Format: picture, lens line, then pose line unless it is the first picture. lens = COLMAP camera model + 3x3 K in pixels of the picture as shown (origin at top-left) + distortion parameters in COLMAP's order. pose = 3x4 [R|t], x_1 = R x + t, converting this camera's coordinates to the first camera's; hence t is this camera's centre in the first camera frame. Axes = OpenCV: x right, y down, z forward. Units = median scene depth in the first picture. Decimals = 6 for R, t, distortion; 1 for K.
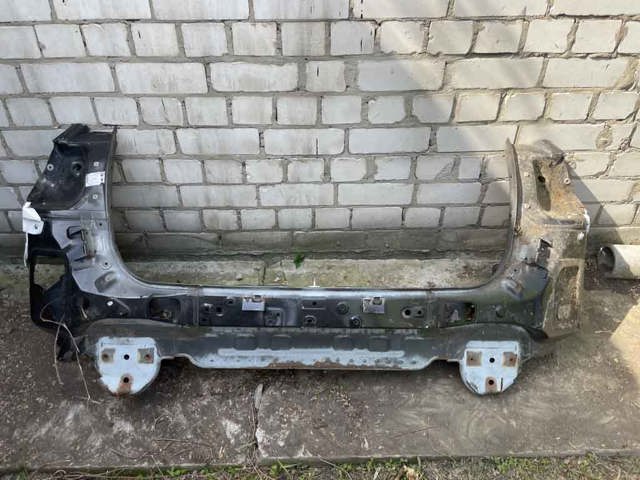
lens RADIAL K [[492.1, 0, 317.8], [0, 492.1, 238.6], [0, 0, 1]] dist [0.058587, -0.103046]
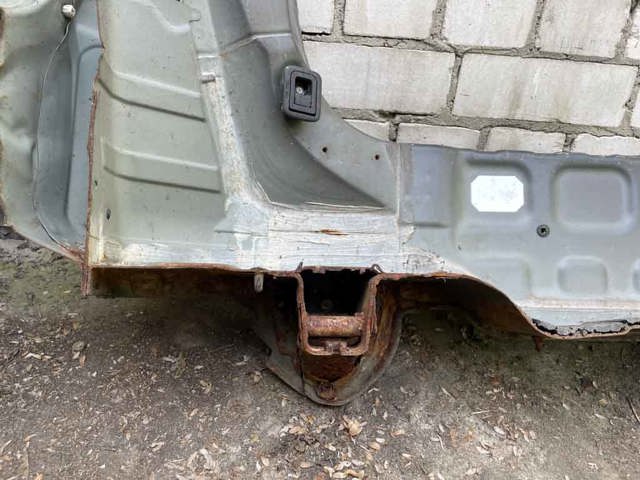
lens RADIAL K [[492.1, 0, 314.5], [0, 492.1, 241.5], [0, 0, 1]] dist [0.058587, -0.103046]
pose [[0.997537, 0.061381, 0.033948, -0.452718], [-0.053216, 0.977562, -0.203815, 0.153603], [-0.045697, 0.201507, 0.978421, 0.694778]]
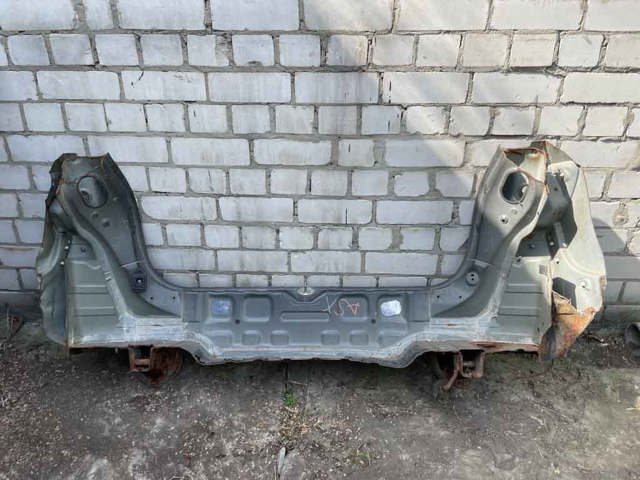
lens RADIAL K [[492.1, 0, 318.9], [0, 492.1, 239.1], [0, 0, 1]] dist [0.058587, -0.103046]
pose [[0.998608, 0.026375, -0.045671, -0.012025], [-0.034767, 0.980381, -0.194023, 0.076745], [0.039657, 0.195341, 0.979933, -0.047829]]
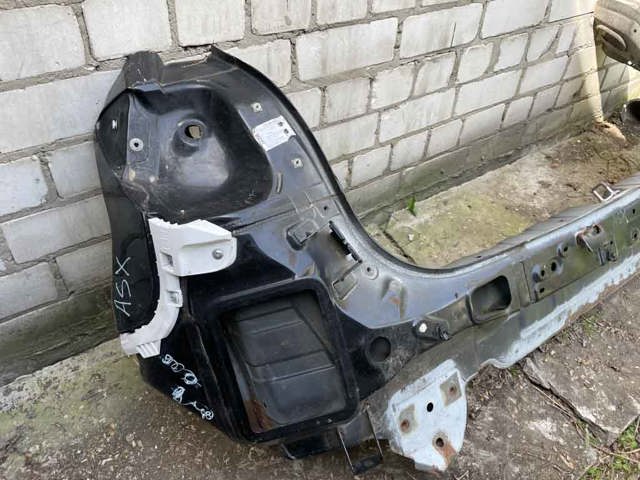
lens RADIAL K [[492.1, 0, 320.7], [0, 492.1, 240.6], [0, 0, 1]] dist [0.058587, -0.103046]
pose [[0.821691, -0.339207, 0.457999, -0.631220], [0.316139, 0.939910, 0.128941, -0.059857], [-0.474216, 0.038841, 0.879551, 0.482963]]
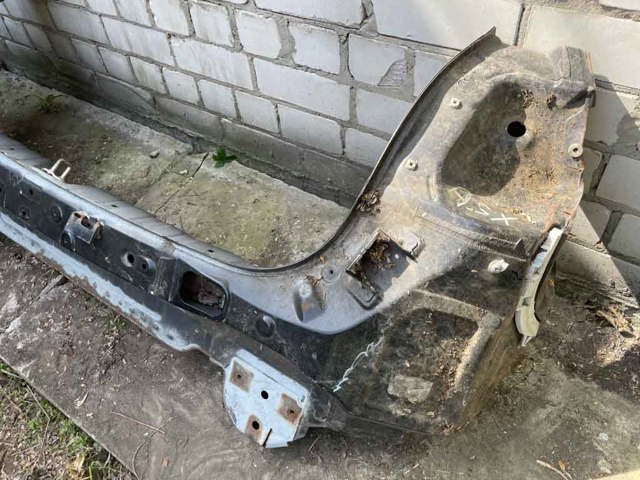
lens RADIAL K [[492.1, 0, 320.2], [0, 492.1, 251.6], [0, 0, 1]] dist [0.058587, -0.103046]
pose [[0.811696, 0.390672, -0.434195, 0.557813], [-0.301779, 0.916982, 0.260911, -0.080899], [0.500079, -0.080750, 0.862207, 0.502662]]
